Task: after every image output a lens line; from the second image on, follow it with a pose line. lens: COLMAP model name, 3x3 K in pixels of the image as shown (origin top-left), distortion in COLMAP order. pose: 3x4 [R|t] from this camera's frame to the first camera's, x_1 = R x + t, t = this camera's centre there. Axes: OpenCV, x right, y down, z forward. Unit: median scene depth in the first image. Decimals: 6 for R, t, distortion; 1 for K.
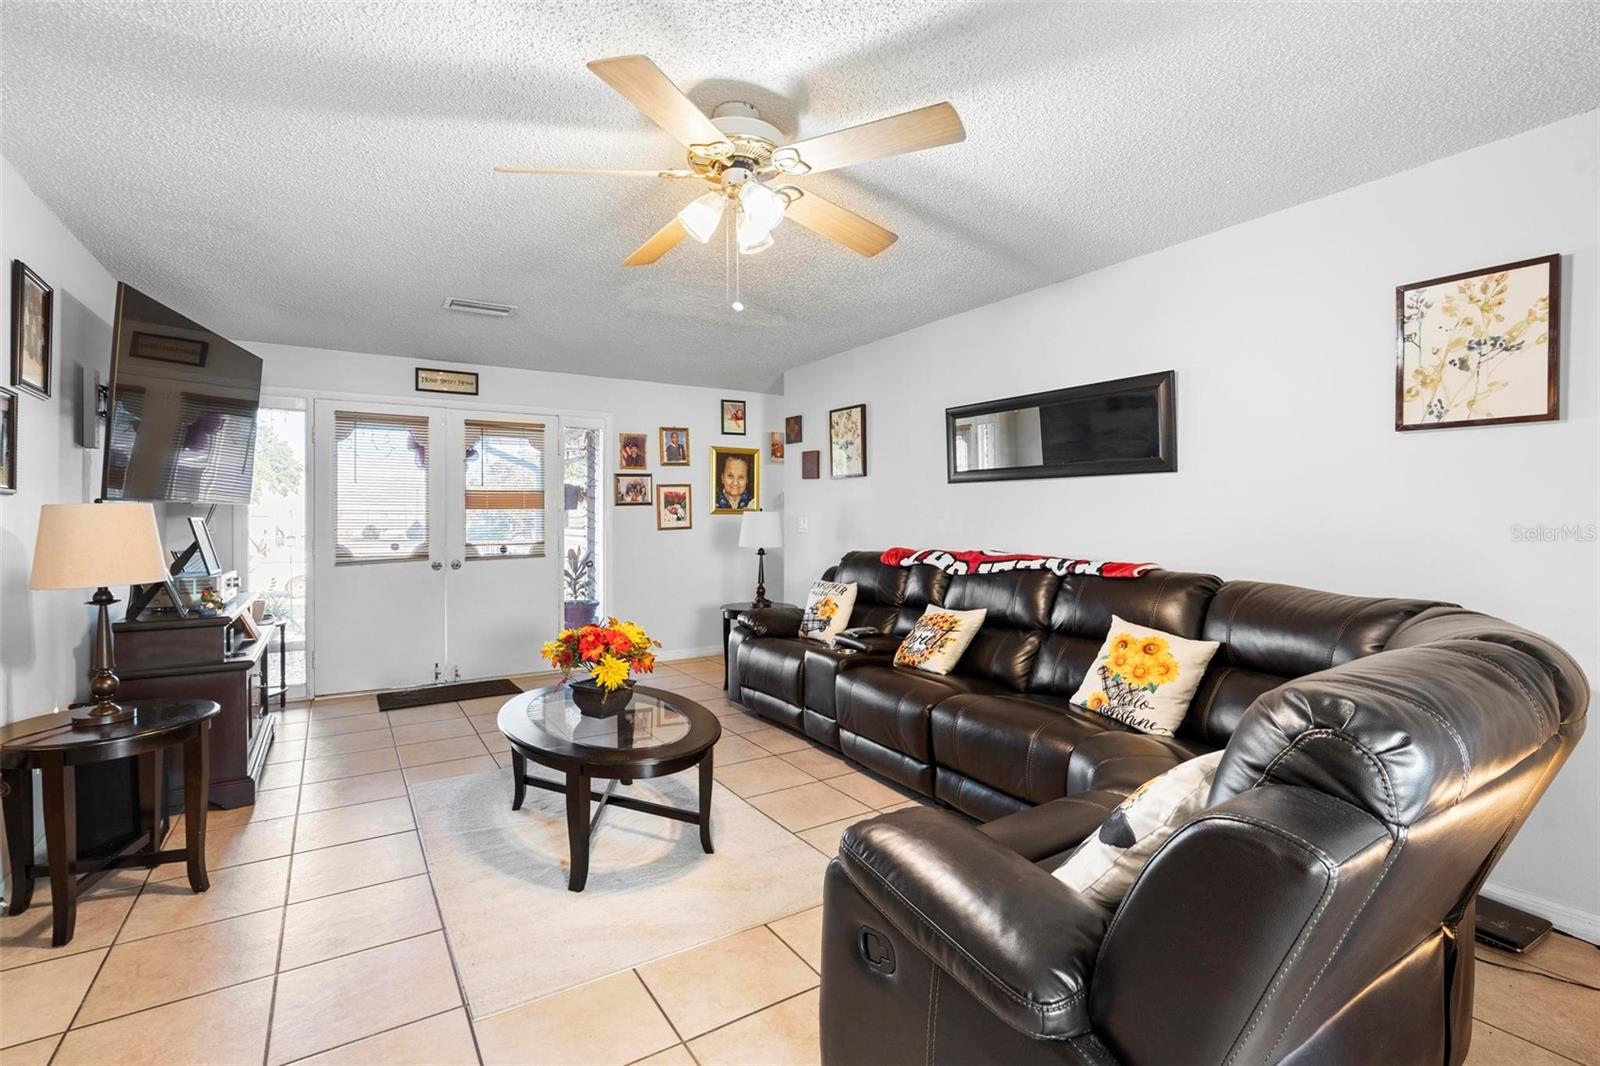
lens RADIAL K [[731.7, 0, 791.5], [0, 731.7, 516.2], [0, 0, 1]] dist [-0.005721, 0.000019]
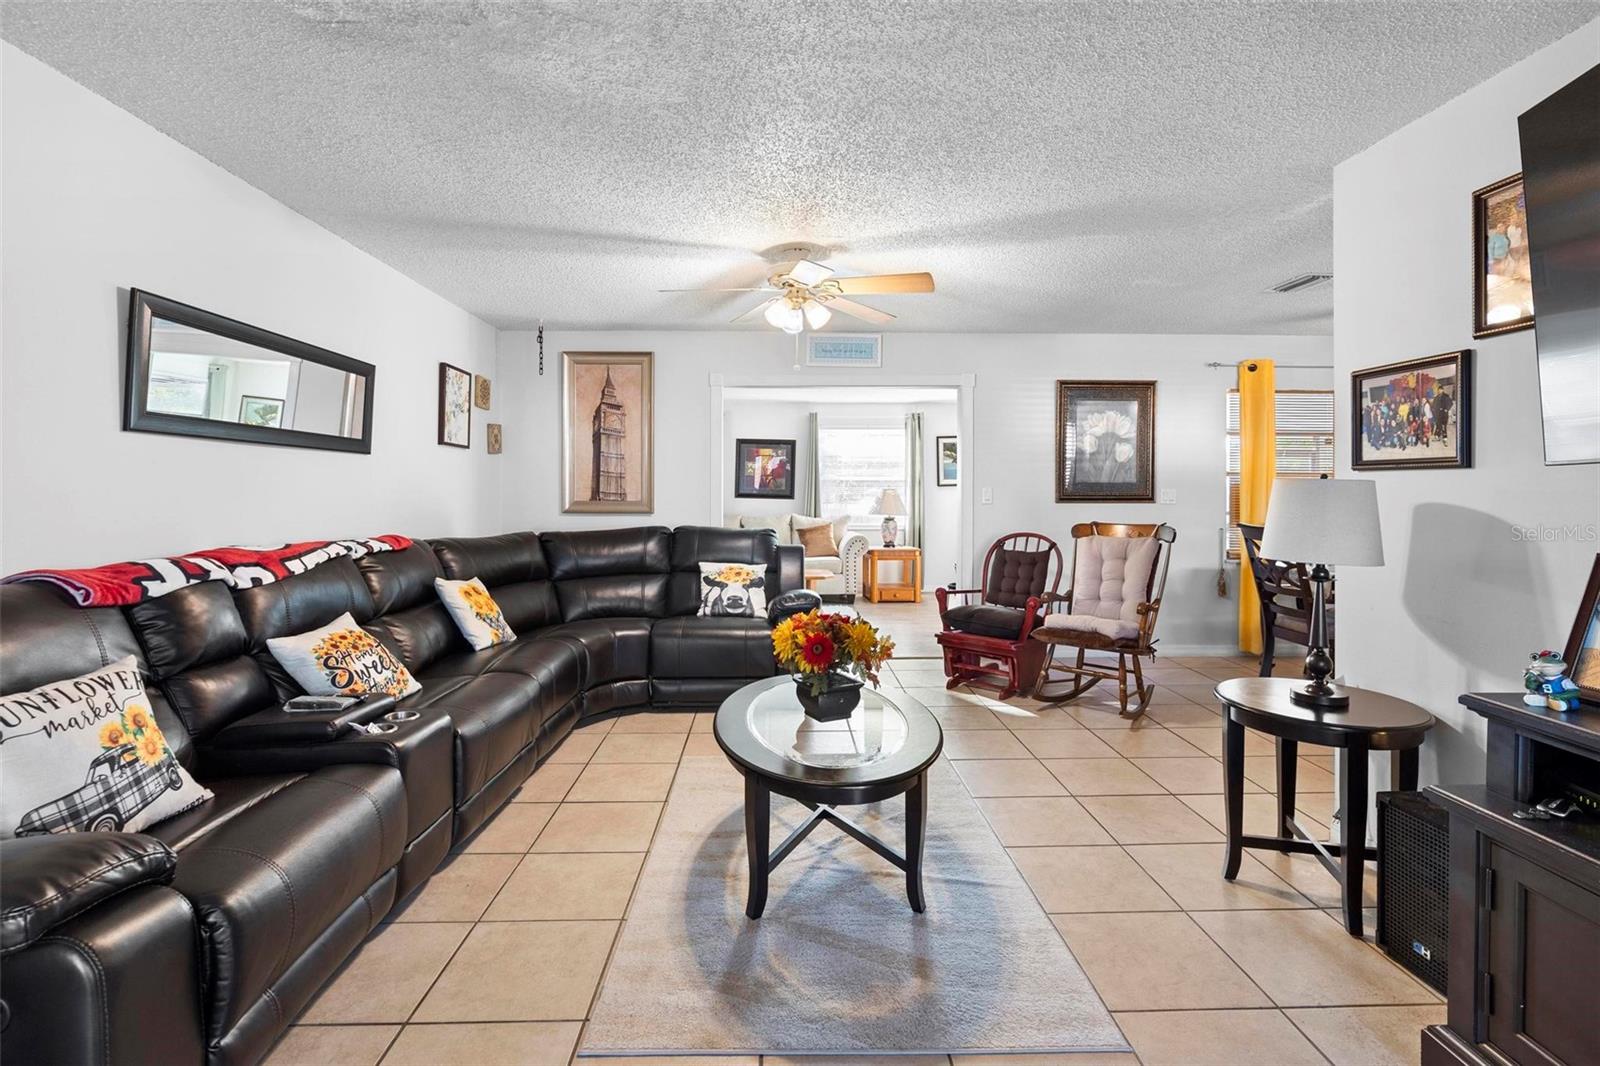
lens RADIAL K [[740.0, 0, 798.3], [0, 740.0, 490.3], [0, 0, 1]] dist [-0.002547, 0.000858]
pose [[-0.862157, 0.002237, 0.506636, -0.492195], [0.001030, 0.999996, -0.002663, -0.000810], [-0.506640, -0.001774, -0.862156, 1.290596]]
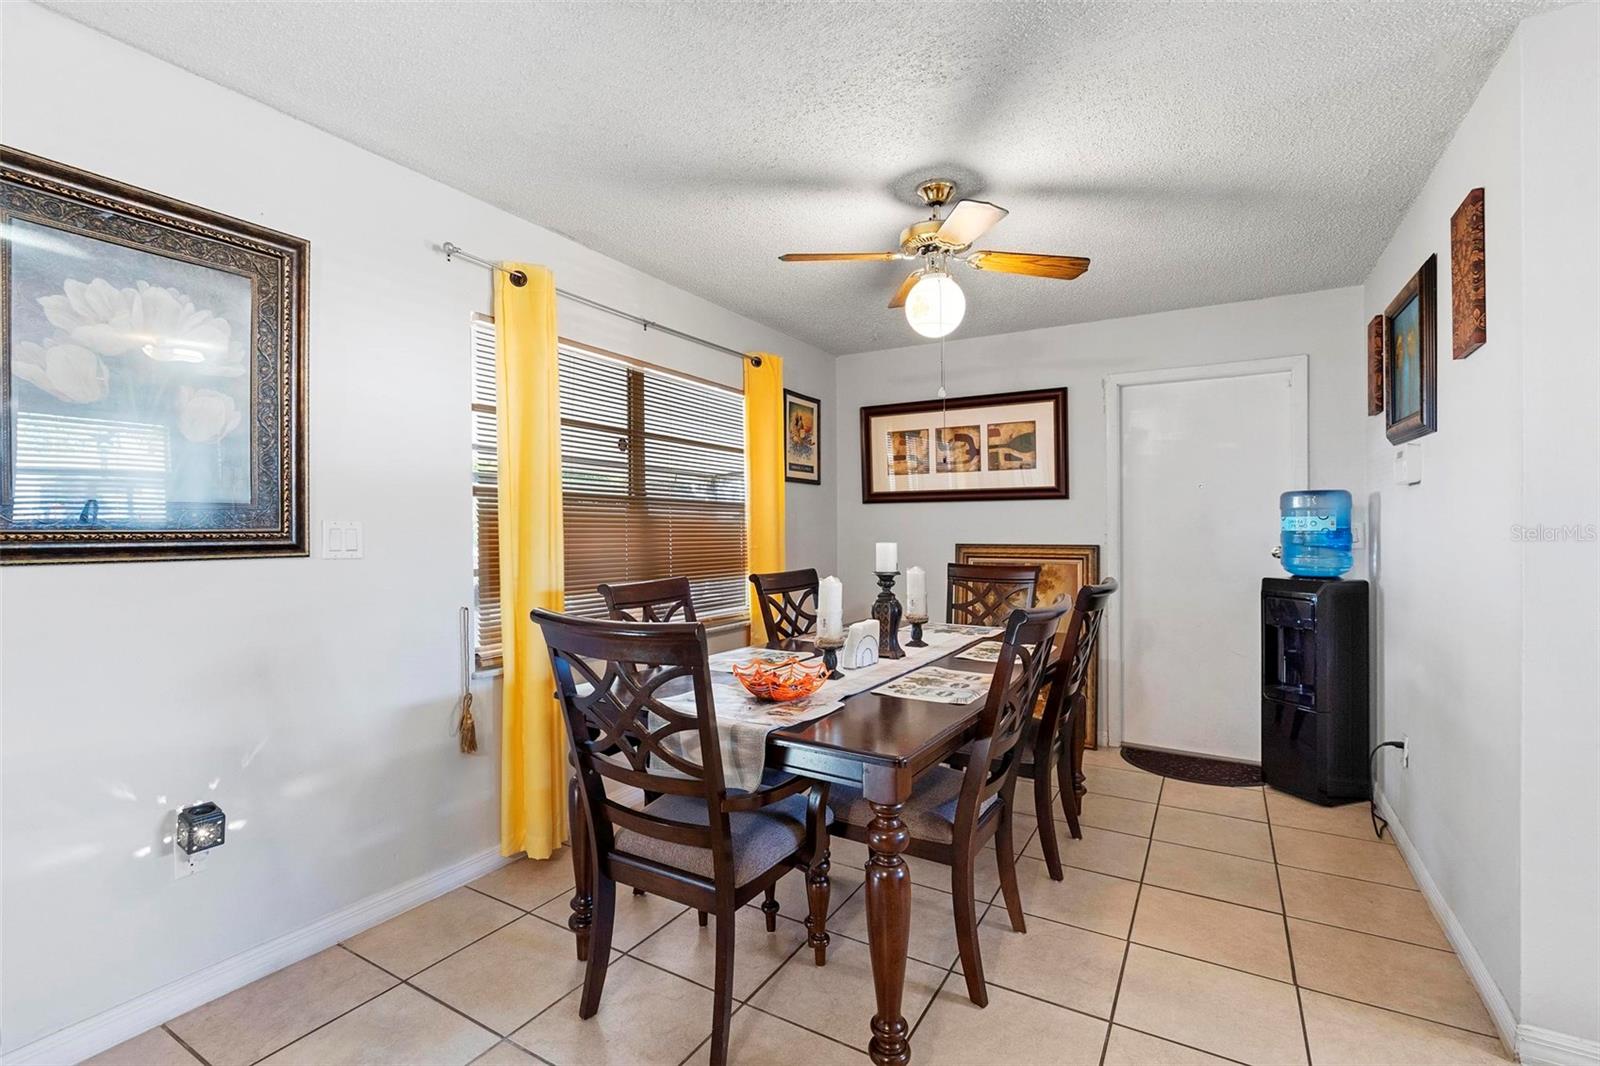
lens RADIAL K [[731.7, 0, 791.5], [0, 731.7, 516.2], [0, 0, 1]] dist [-0.005721, 0.000019]
pose [[-0.886151, 0.006270, -0.463355, -0.432302], [0.006881, 0.999976, 0.000372, -0.007390], [0.463346, -0.002859, -0.886173, 0.397770]]
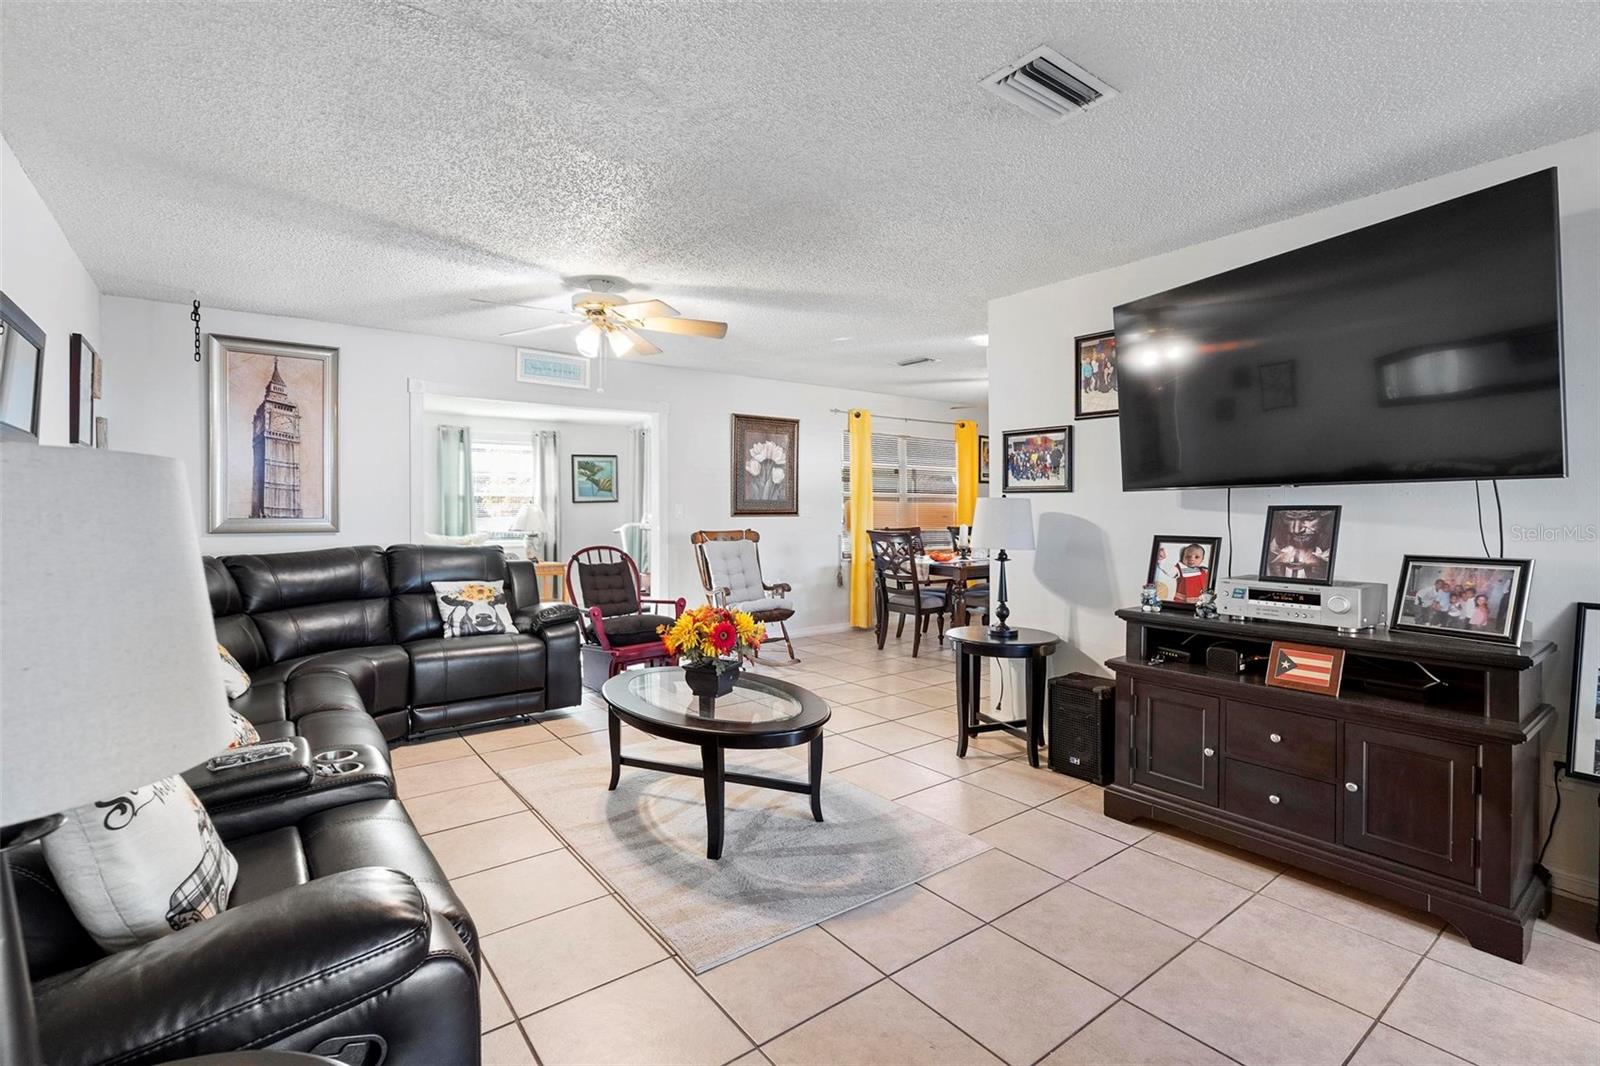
lens RADIAL K [[731.3, 0, 792.0], [0, 731.3, 509.5], [0, 0, 1]] dist [-0.011943, 0.004741]
pose [[-0.996095, 0.002941, -0.088241, -0.200914], [0.002846, 0.999995, 0.001204, 0.002236], [0.088244, 0.000948, -0.996098, 1.485028]]
